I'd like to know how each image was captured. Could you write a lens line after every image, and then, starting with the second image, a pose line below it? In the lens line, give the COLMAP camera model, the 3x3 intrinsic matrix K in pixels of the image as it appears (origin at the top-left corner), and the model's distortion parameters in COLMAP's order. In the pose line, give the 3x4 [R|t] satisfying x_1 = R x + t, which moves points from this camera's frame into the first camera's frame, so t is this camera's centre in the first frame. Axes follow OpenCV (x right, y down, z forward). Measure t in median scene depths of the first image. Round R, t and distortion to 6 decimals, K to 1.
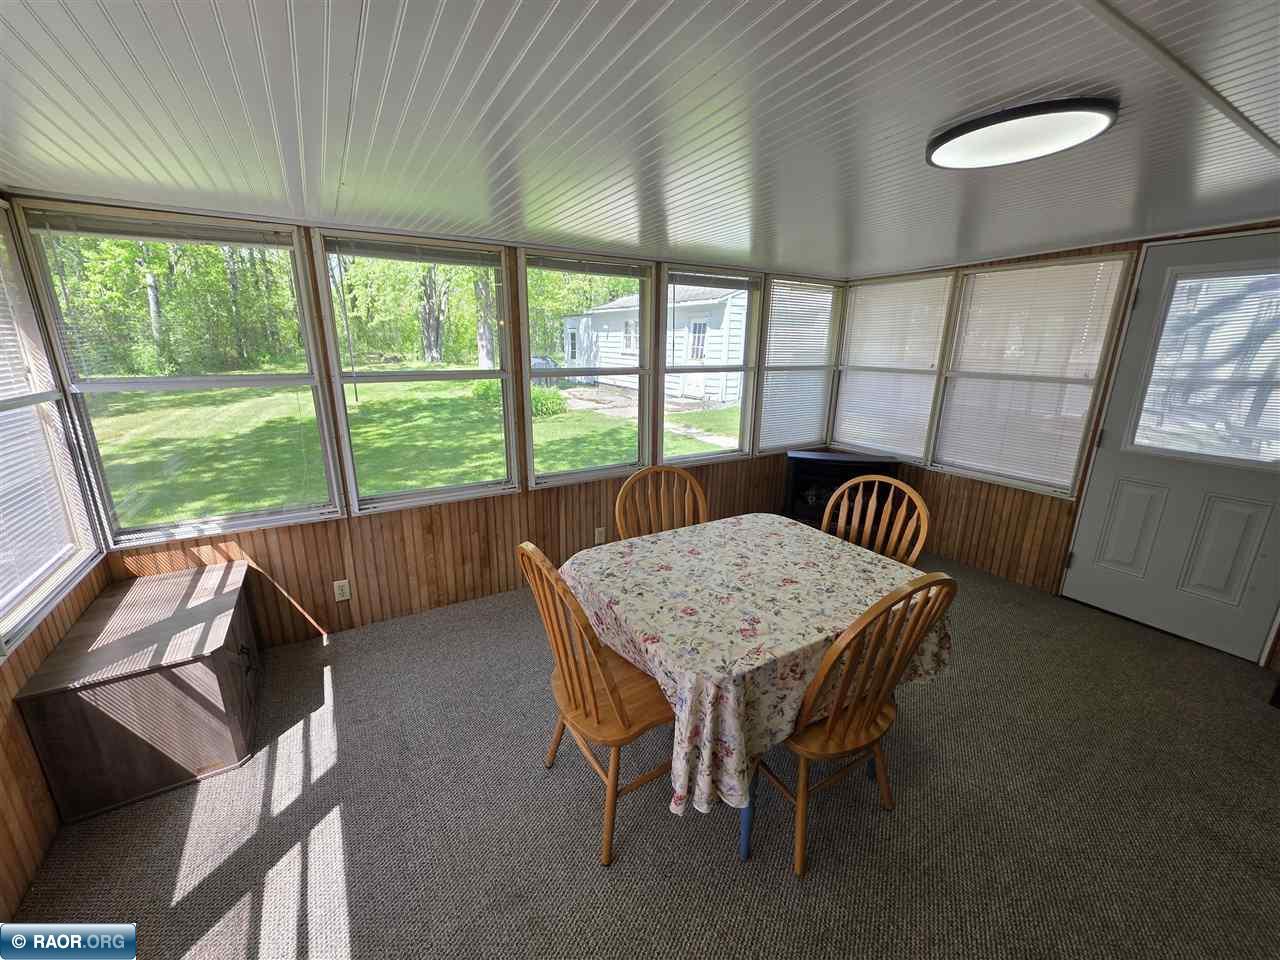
lens RADIAL K [[510.9, 0, 641.1], [0, 510.9, 481.2], [0, 0, 1]] dist [0.001225, -0.000719]
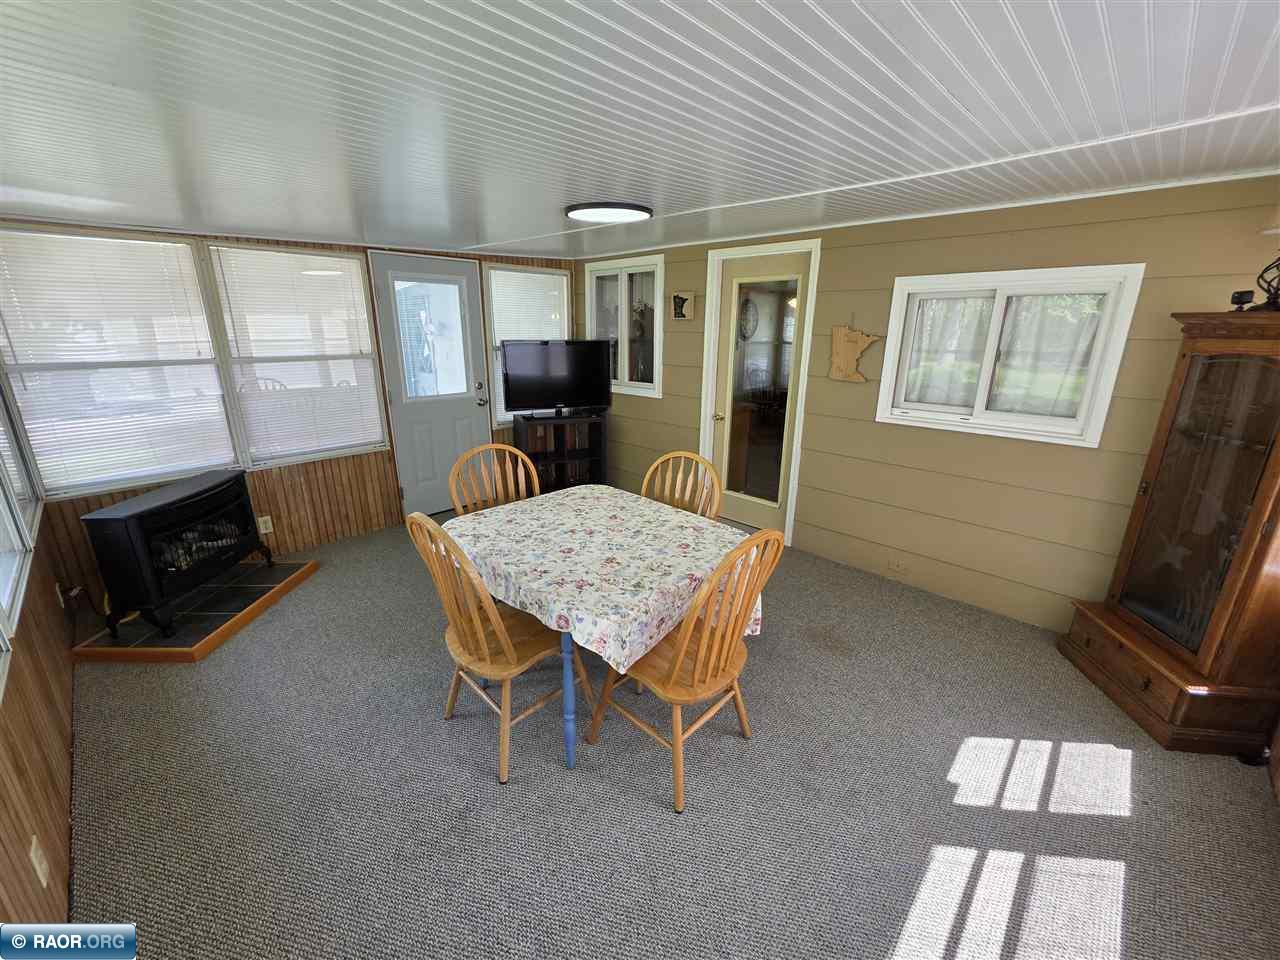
lens RADIAL K [[510.9, 0, 641.5], [0, 510.9, 476.6], [0, 0, 1]] dist [0.001225, -0.000719]
pose [[-0.259355, -0.285699, 0.922557, -0.747507], [0.243899, 0.904905, 0.348799, -0.277748], [-0.934478, 0.315474, -0.165009, 0.930482]]
